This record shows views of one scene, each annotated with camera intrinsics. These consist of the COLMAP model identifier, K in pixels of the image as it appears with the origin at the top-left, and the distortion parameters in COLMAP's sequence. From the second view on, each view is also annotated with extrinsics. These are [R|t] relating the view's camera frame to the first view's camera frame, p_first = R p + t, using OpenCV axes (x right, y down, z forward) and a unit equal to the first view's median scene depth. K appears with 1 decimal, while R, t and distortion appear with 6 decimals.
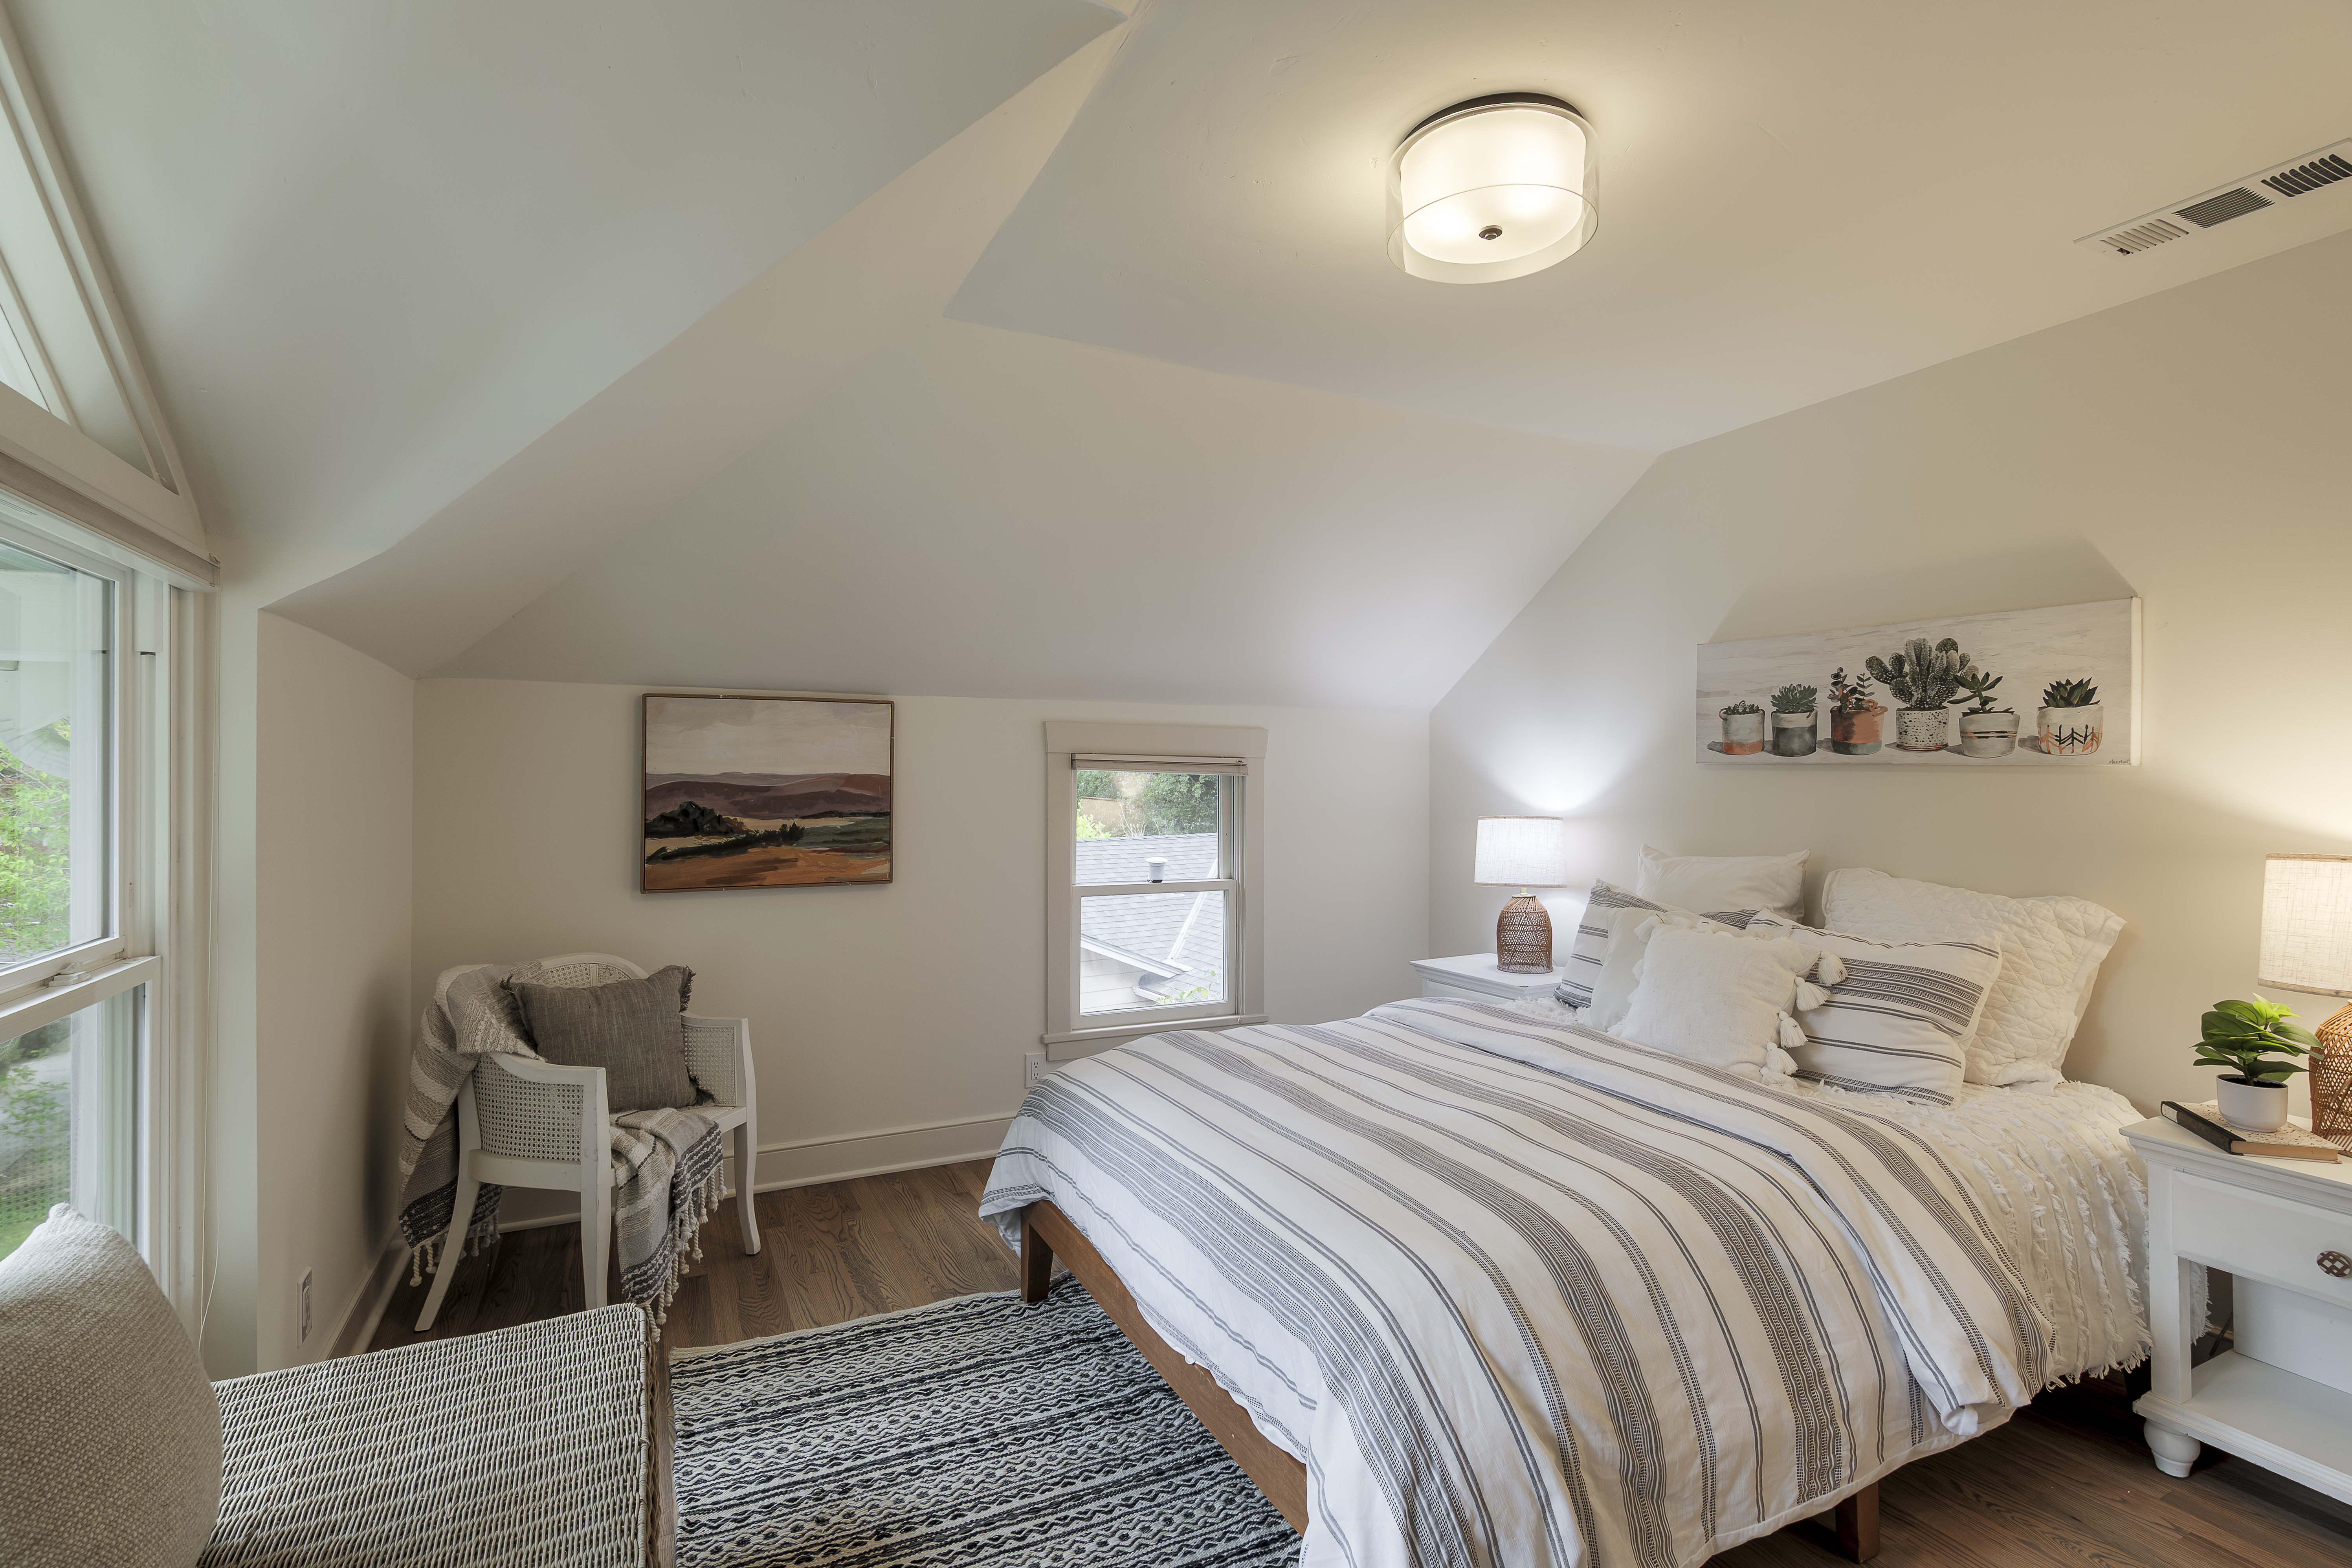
lens RADIAL K [[1098.2, 0, 1167.7], [0, 1098.2, 770.9], [0, 0, 1]] dist [-0.005978, 0.001216]
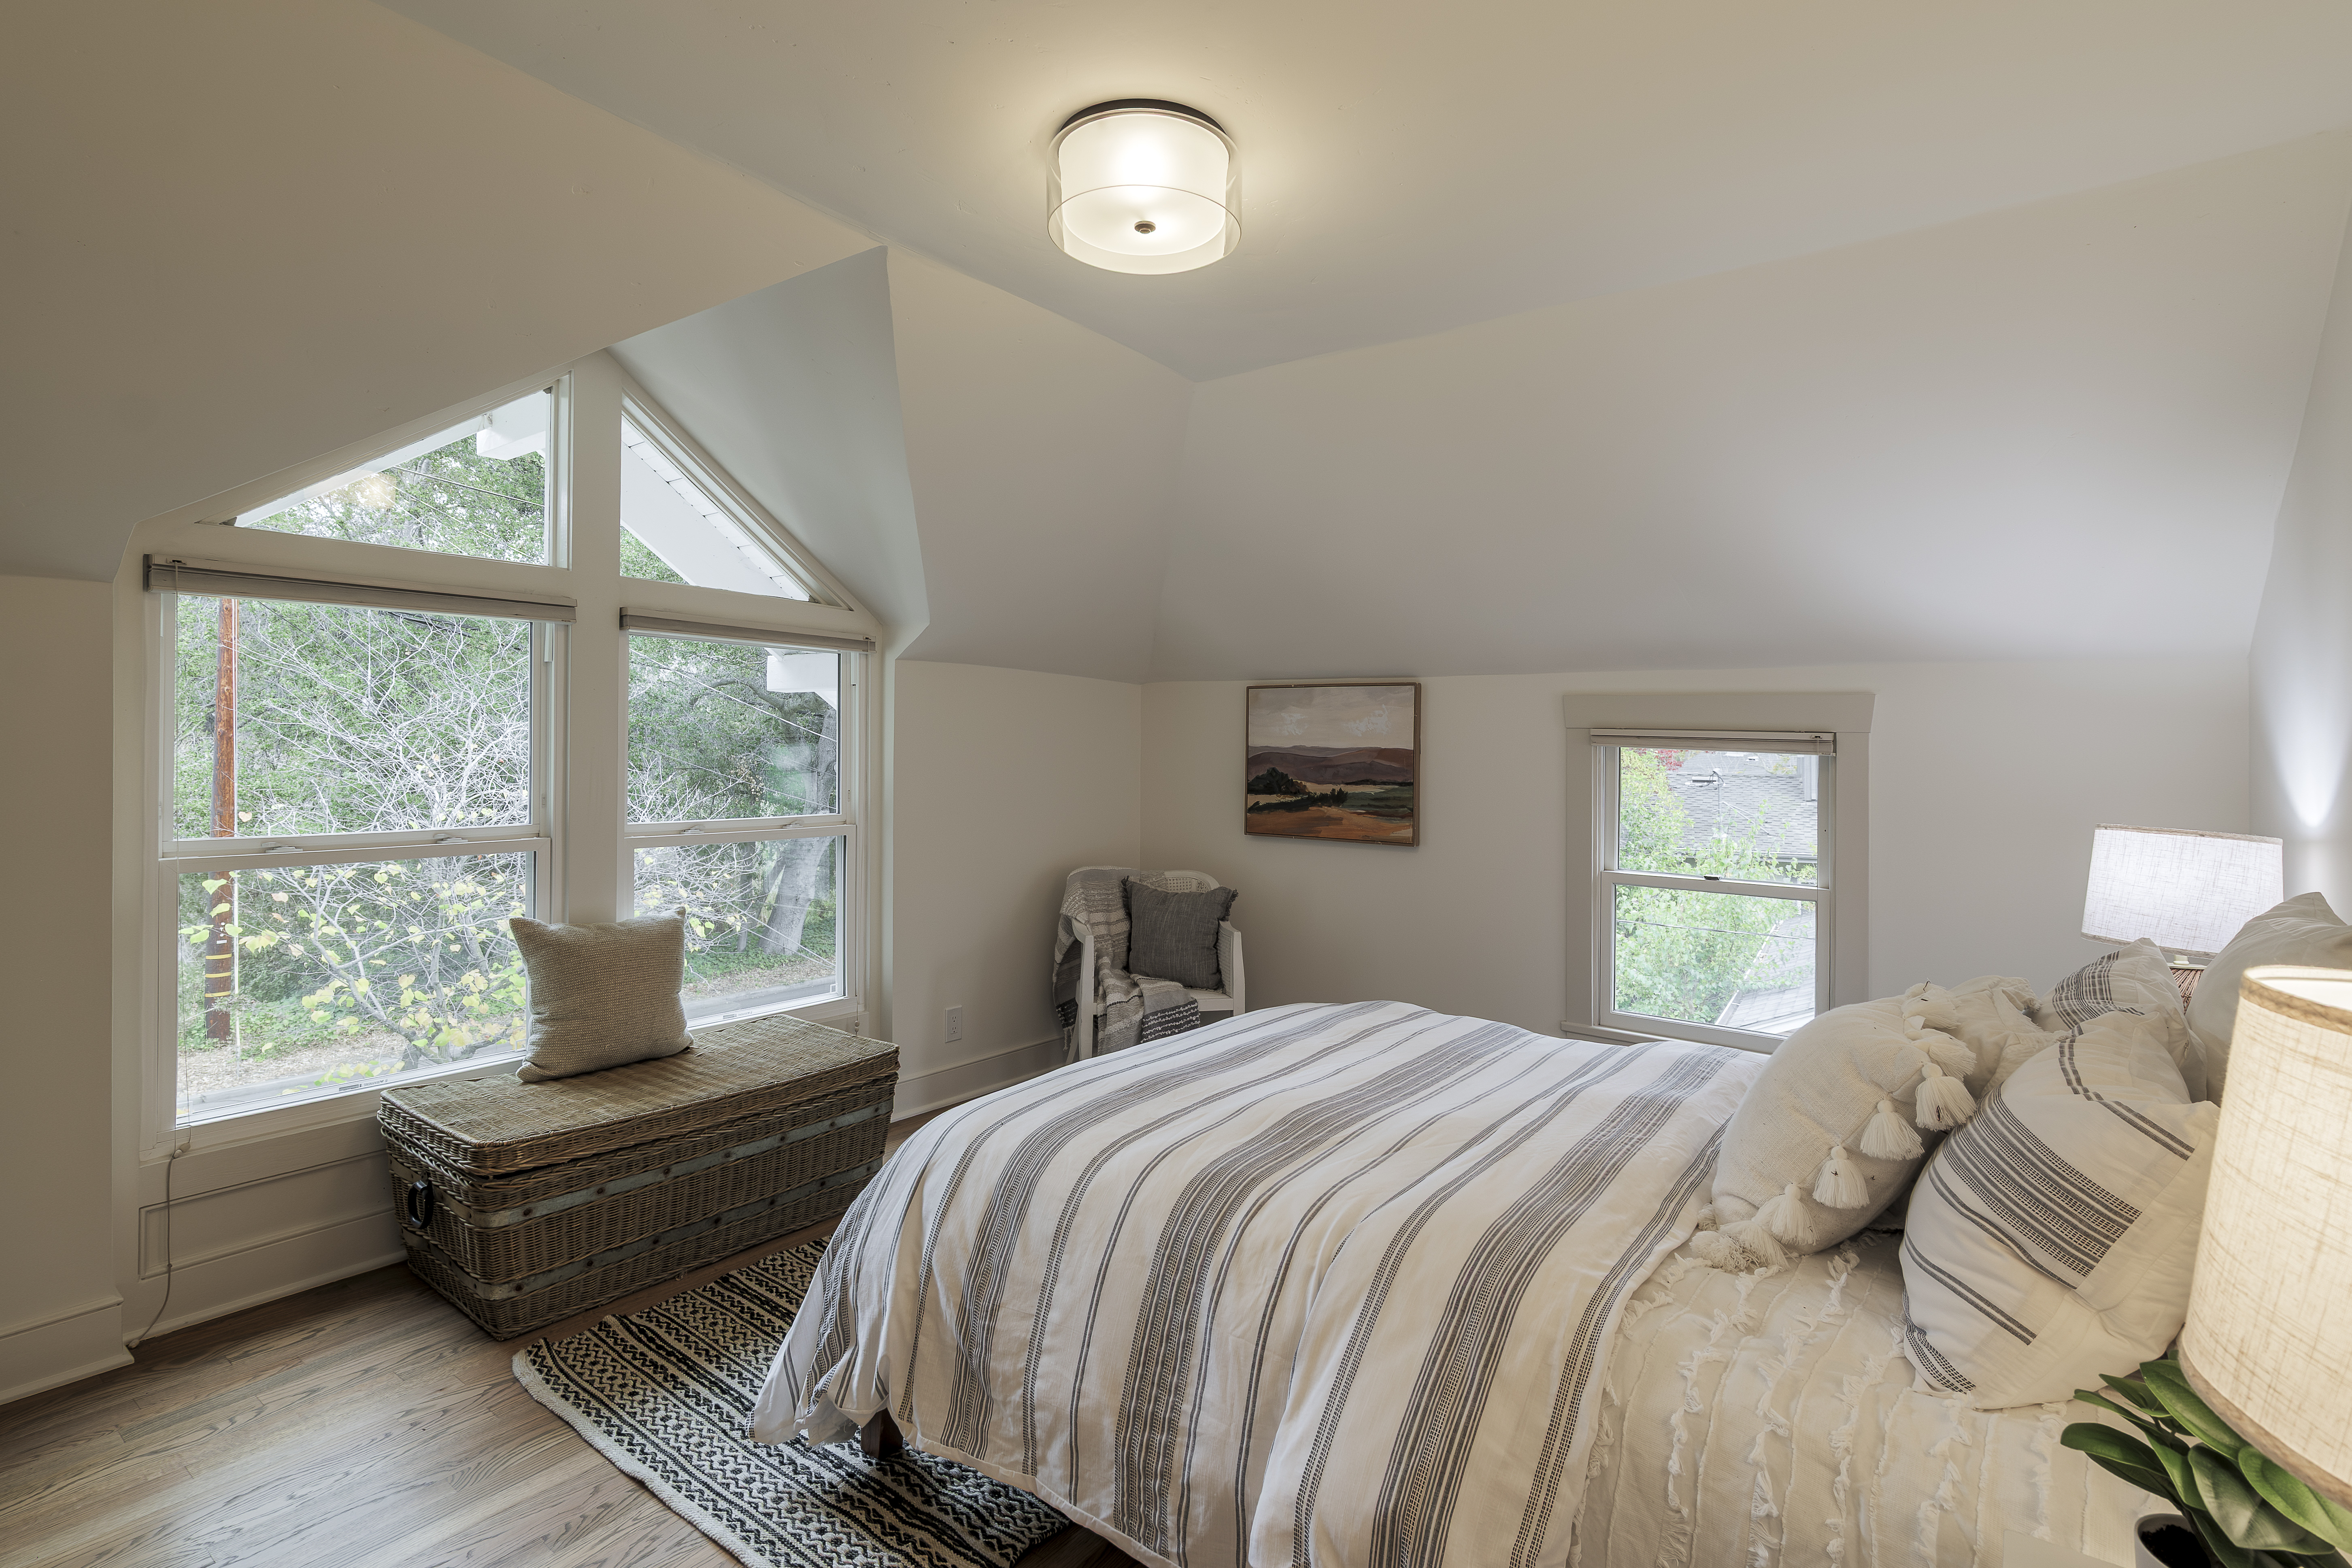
lens RADIAL K [[1098.3, 0, 1172.6], [0, 1098.3, 774.4], [0, 0, 1]] dist [-0.005978, 0.001216]
pose [[0.456500, 0.028061, -0.889281, 0.665507], [-0.012653, 0.999606, 0.025046, 0.004678], [0.889633, -0.000181, 0.456676, 0.293884]]
